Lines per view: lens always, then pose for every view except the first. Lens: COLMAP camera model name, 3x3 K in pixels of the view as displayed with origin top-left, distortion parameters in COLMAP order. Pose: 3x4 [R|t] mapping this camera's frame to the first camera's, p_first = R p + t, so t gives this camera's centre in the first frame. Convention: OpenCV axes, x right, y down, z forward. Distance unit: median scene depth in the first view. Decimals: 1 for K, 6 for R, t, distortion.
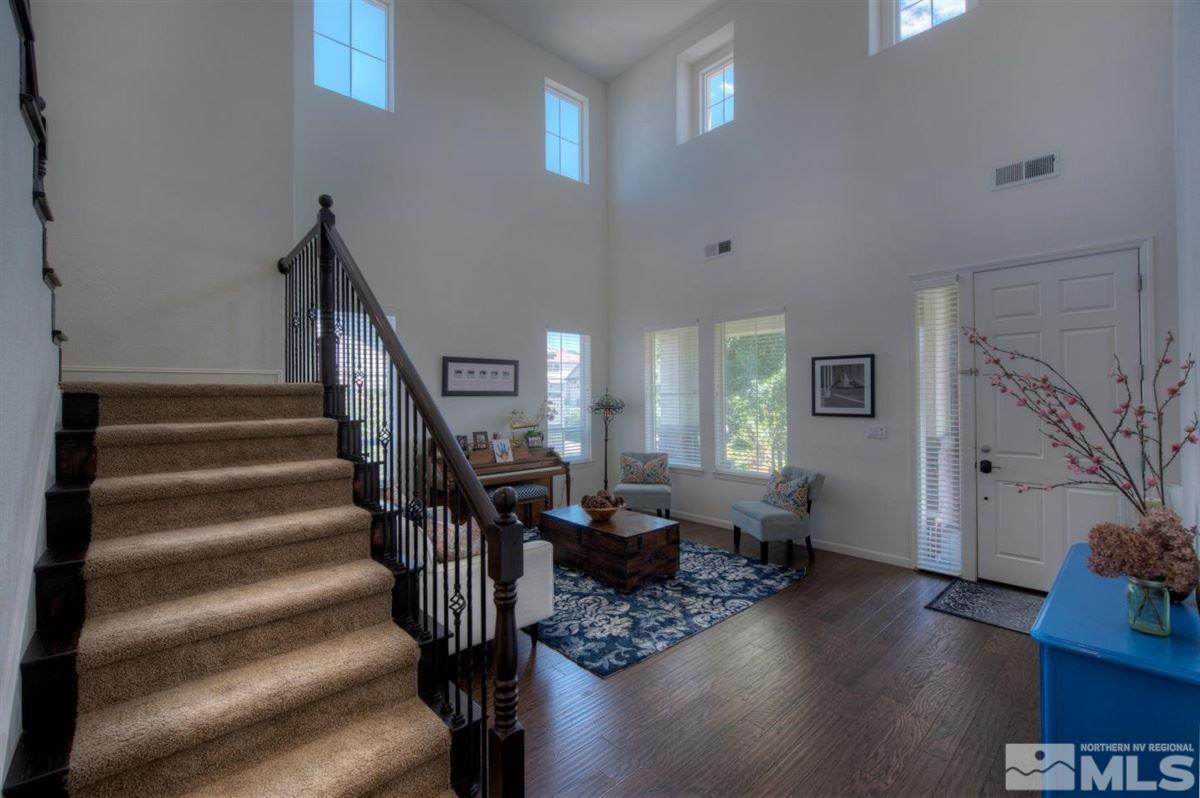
lens RADIAL K [[528.7, 0, 603.4], [0, 528.7, 386.3], [0, 0, 1]] dist [-0.000141, 0.000037]
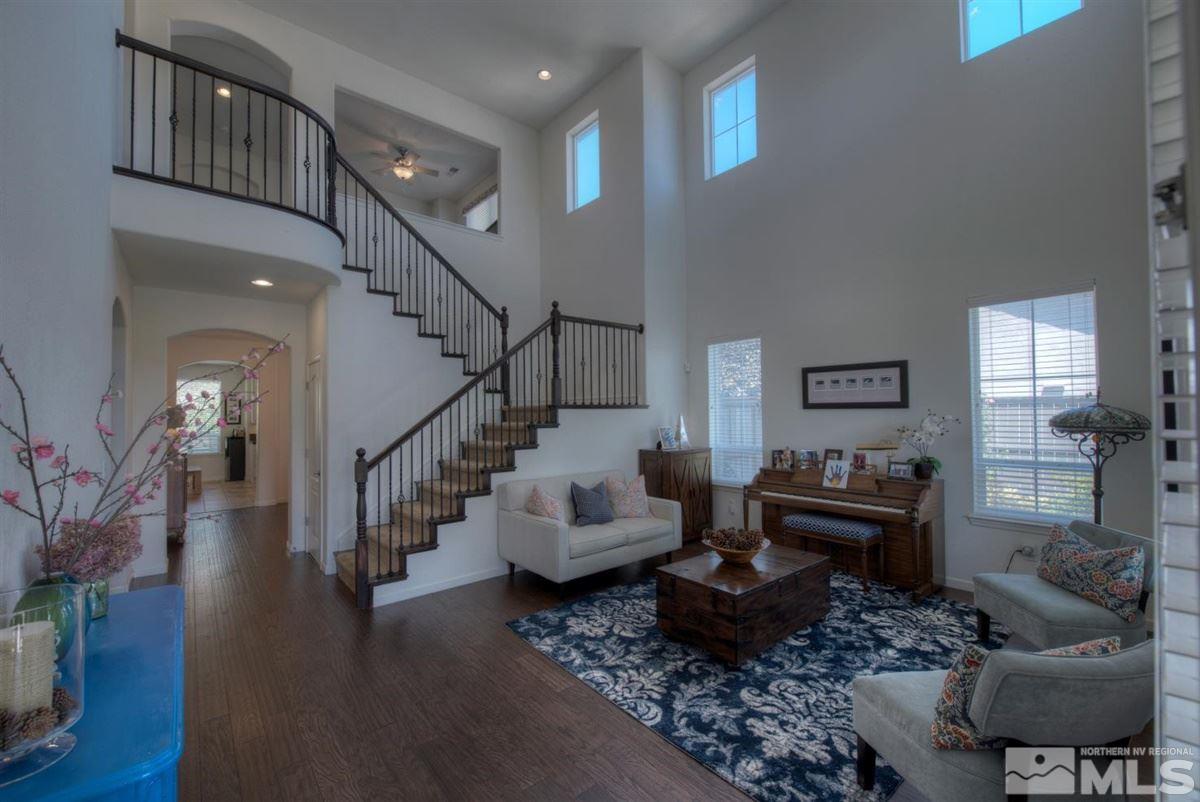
lens RADIAL K [[481.9, 0, 576.5], [0, 481.9, 393.9], [0, 0, 1]] dist [-0.000218, -0.000169]
pose [[-0.086037, -0.029982, -0.995841, 0.867302], [0.024330, 0.999186, -0.032184, 0.013823], [0.995995, -0.026998, -0.085237, 0.935497]]
